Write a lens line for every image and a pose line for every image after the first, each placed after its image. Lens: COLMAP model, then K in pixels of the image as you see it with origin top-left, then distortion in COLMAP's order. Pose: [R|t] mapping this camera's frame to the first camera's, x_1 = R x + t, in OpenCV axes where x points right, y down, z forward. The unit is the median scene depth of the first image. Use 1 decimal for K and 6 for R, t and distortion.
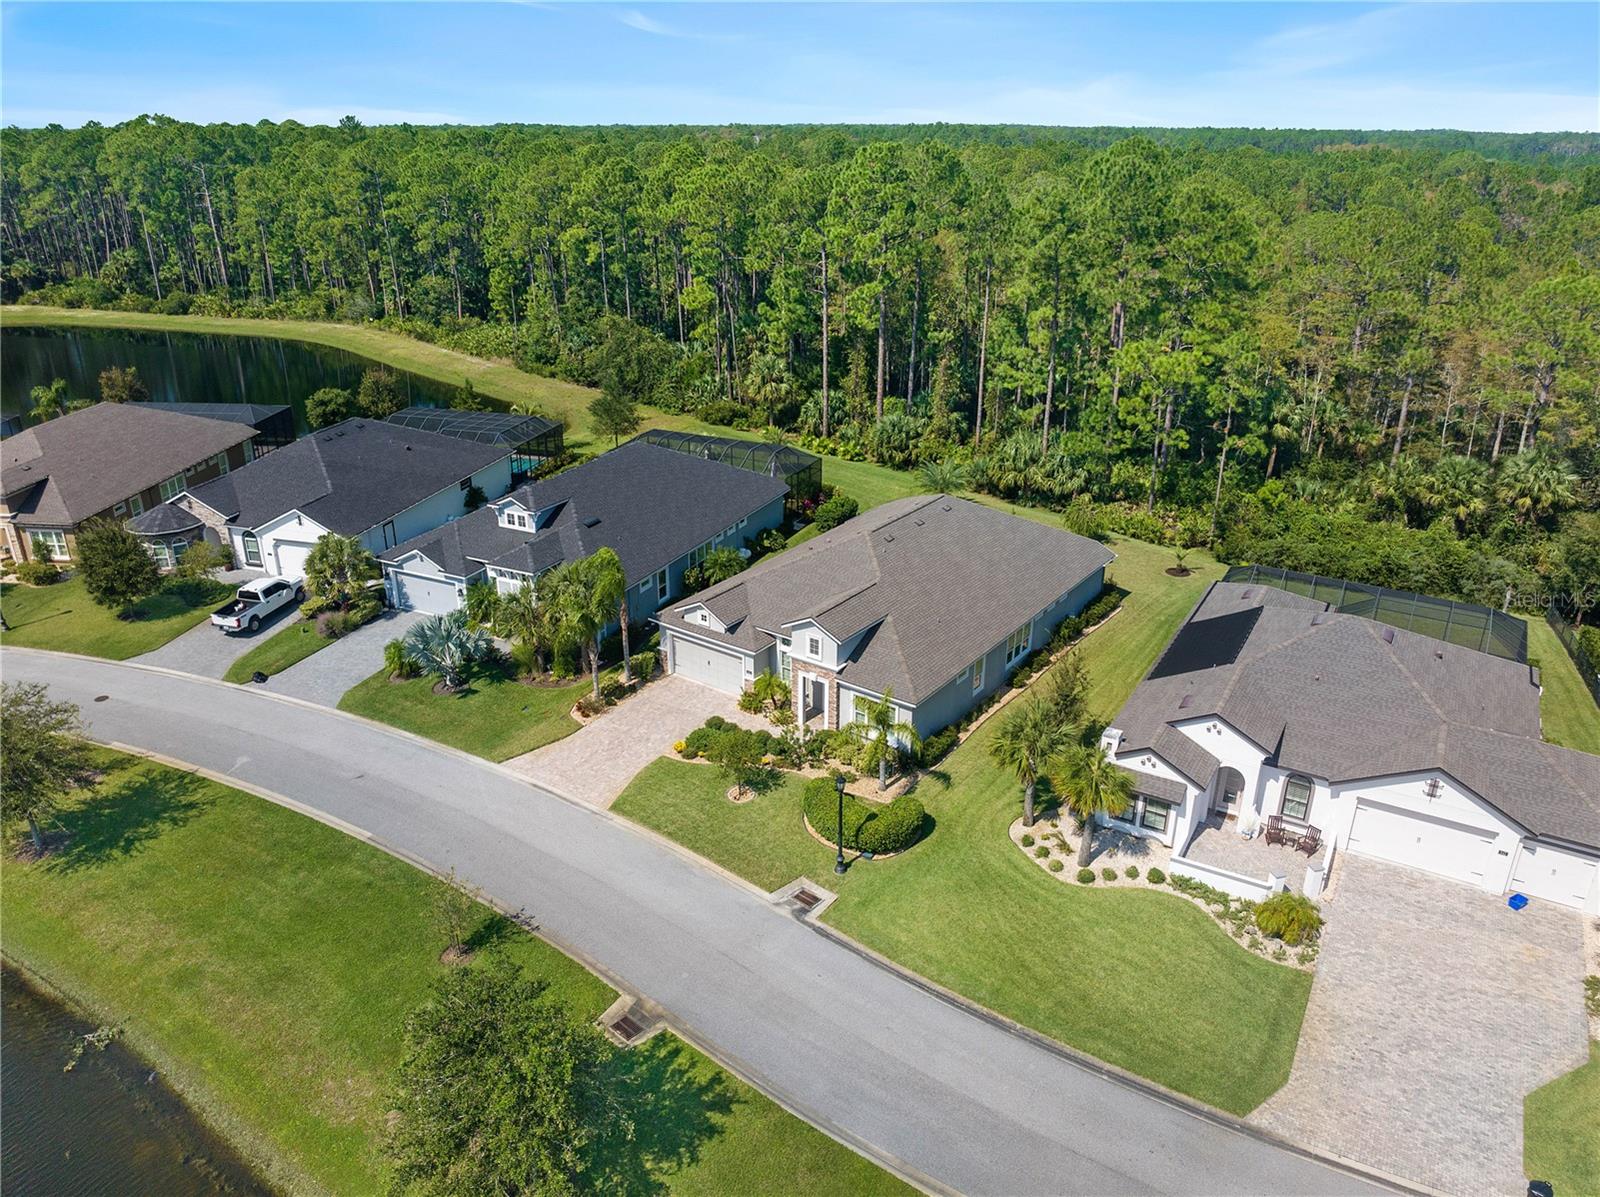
lens RADIAL K [[1132.1, 0, 797.2], [0, 1132.1, 578.8], [0, 0, 1]] dist [-0.043163, 0.004071]
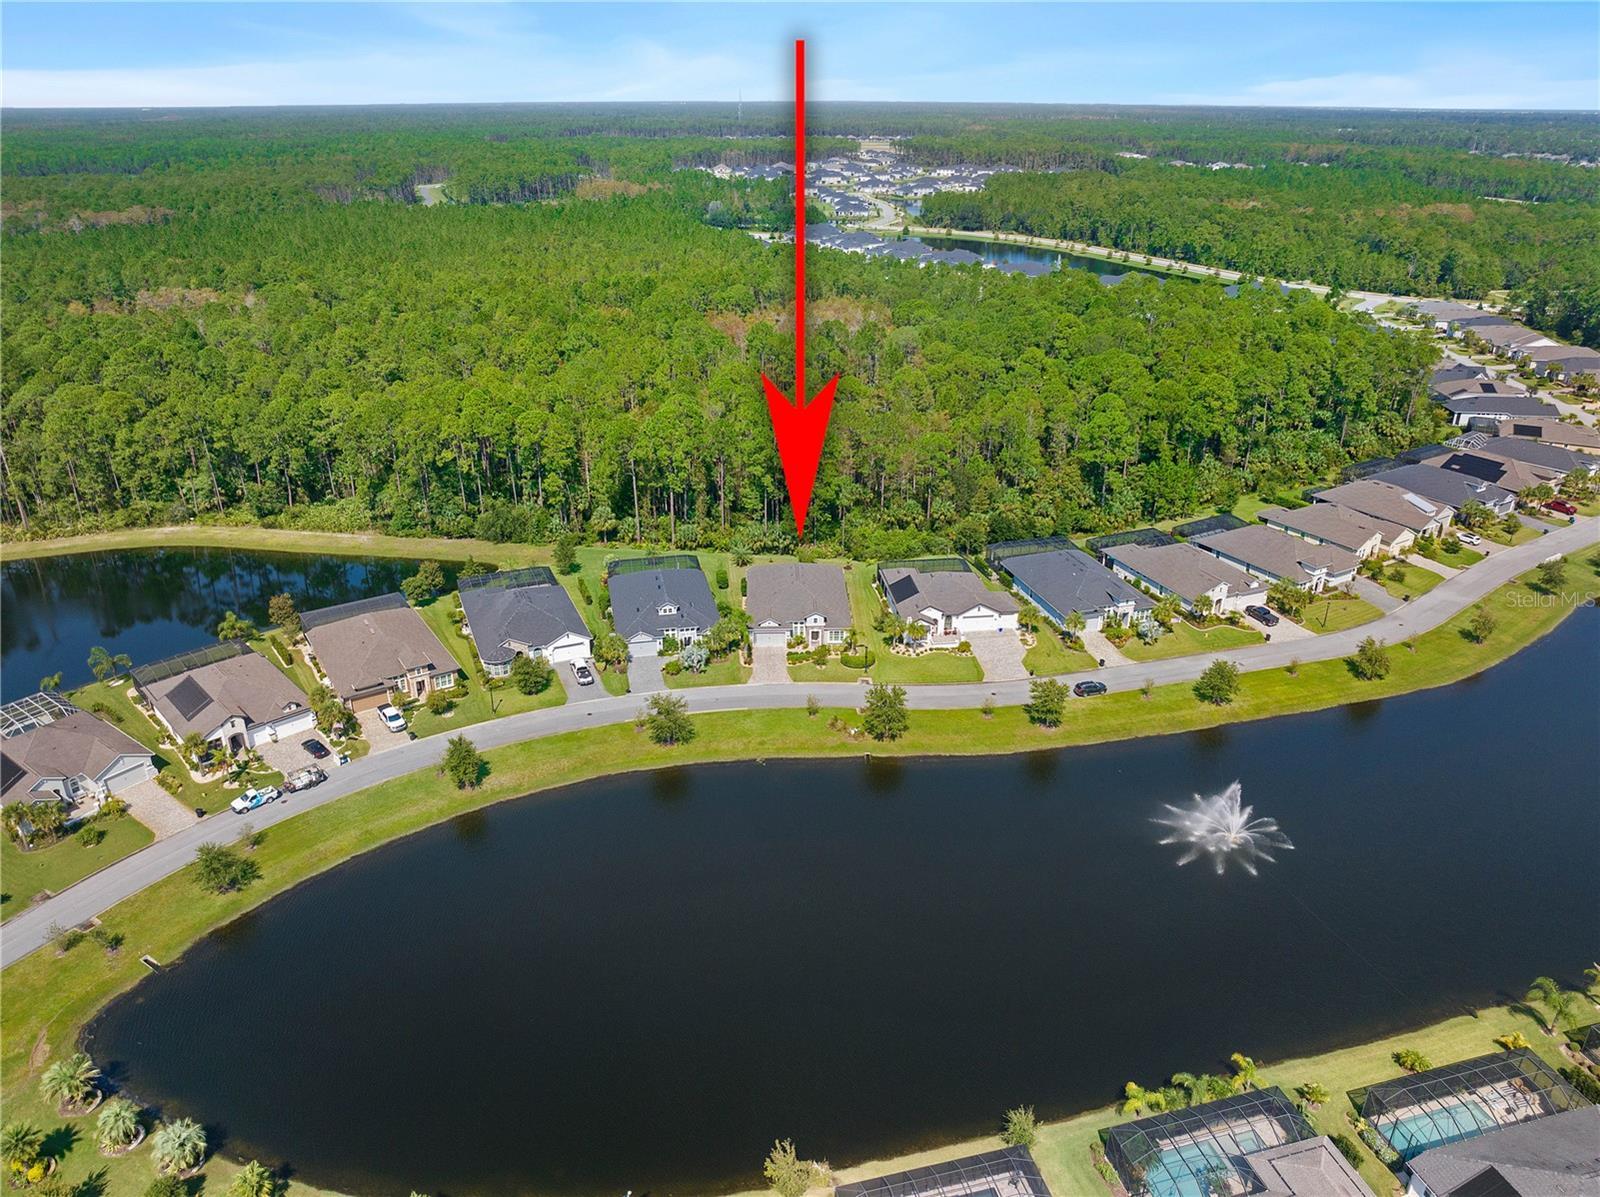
lens RADIAL K [[1135.1, 0, 781.6], [0, 1135.1, 626.2], [0, 0, 1]] dist [-0.042935, 0.003060]
pose [[0.794681, -0.266525, 0.545387, -1.660542], [0.232198, 0.963593, 0.132562, -0.340954], [-0.560863, 0.021294, 0.827635, -1.474244]]
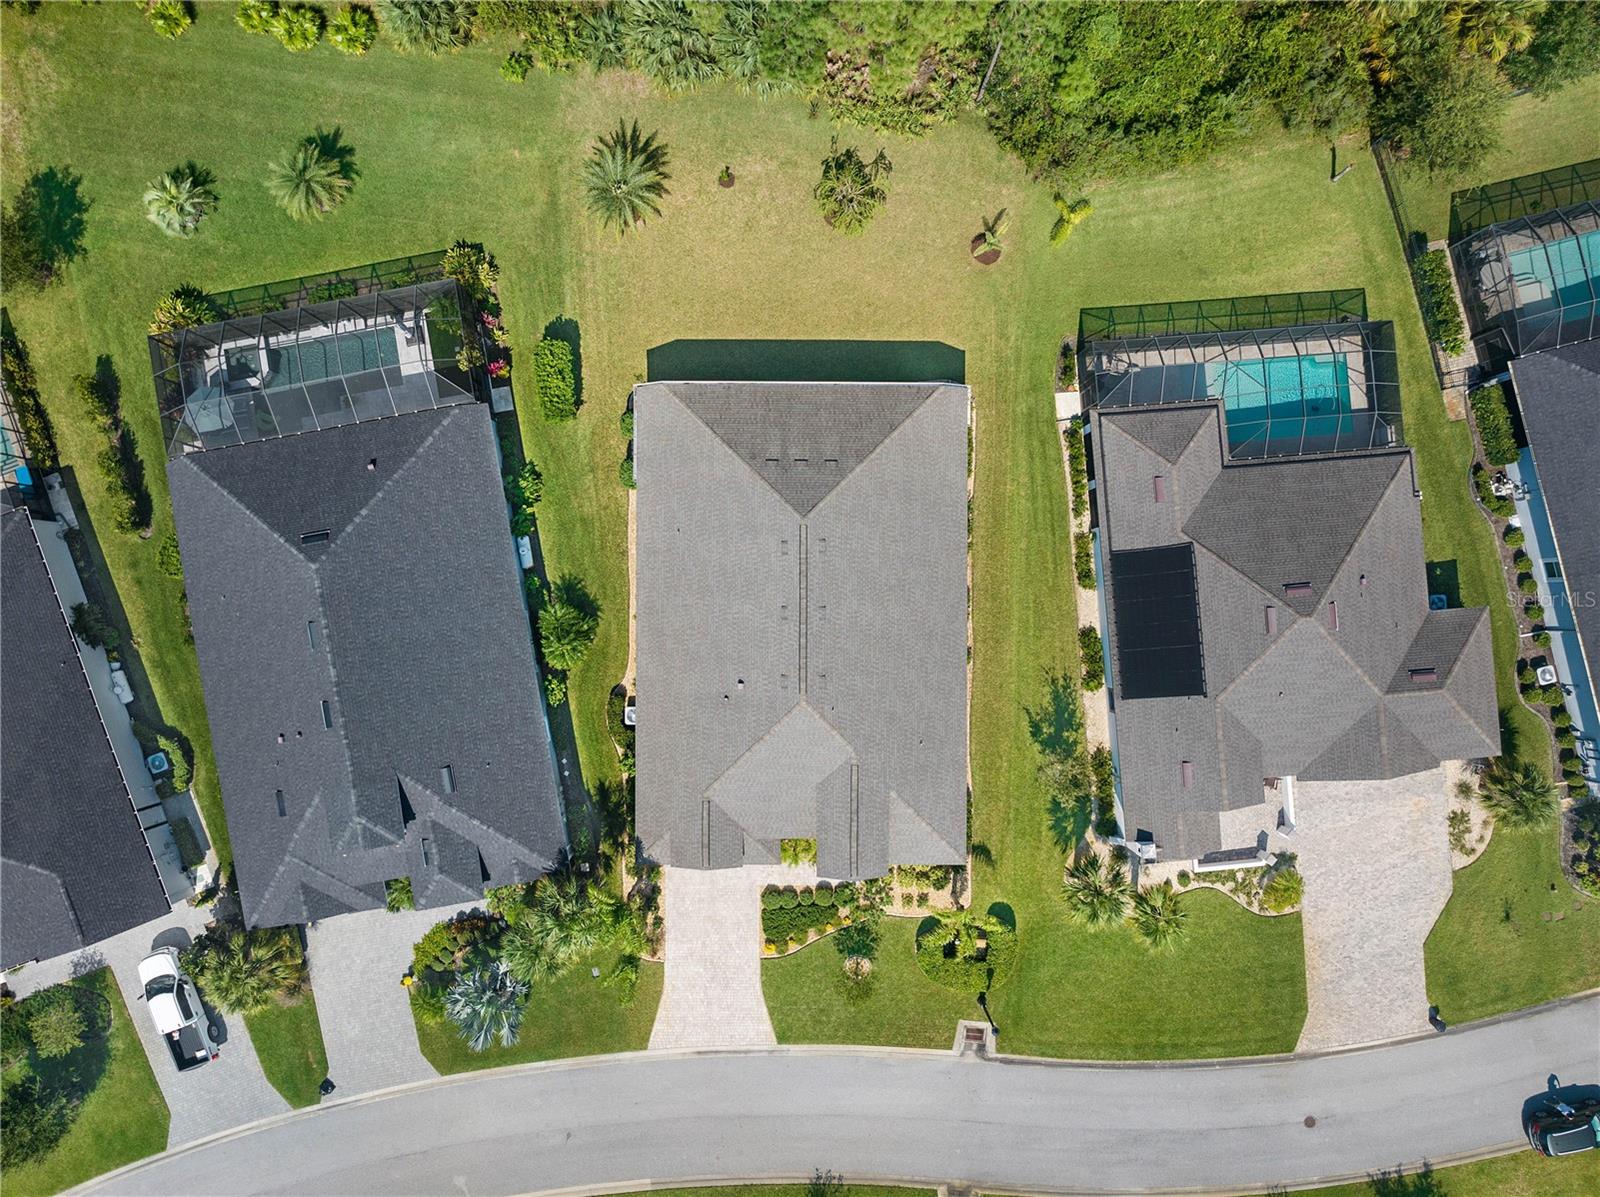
lens RADIAL K [[1085.4, 0, 800.0], [0, 1085.4, 598.5], [0, 0, 1]] dist [-0.038768, -0.007471]
pose [[0.808615, -0.588070, 0.017759, 0.092990], [0.211586, 0.318837, 0.923891, -0.840820], [-0.548974, -0.743315, 0.382243, 0.756022]]
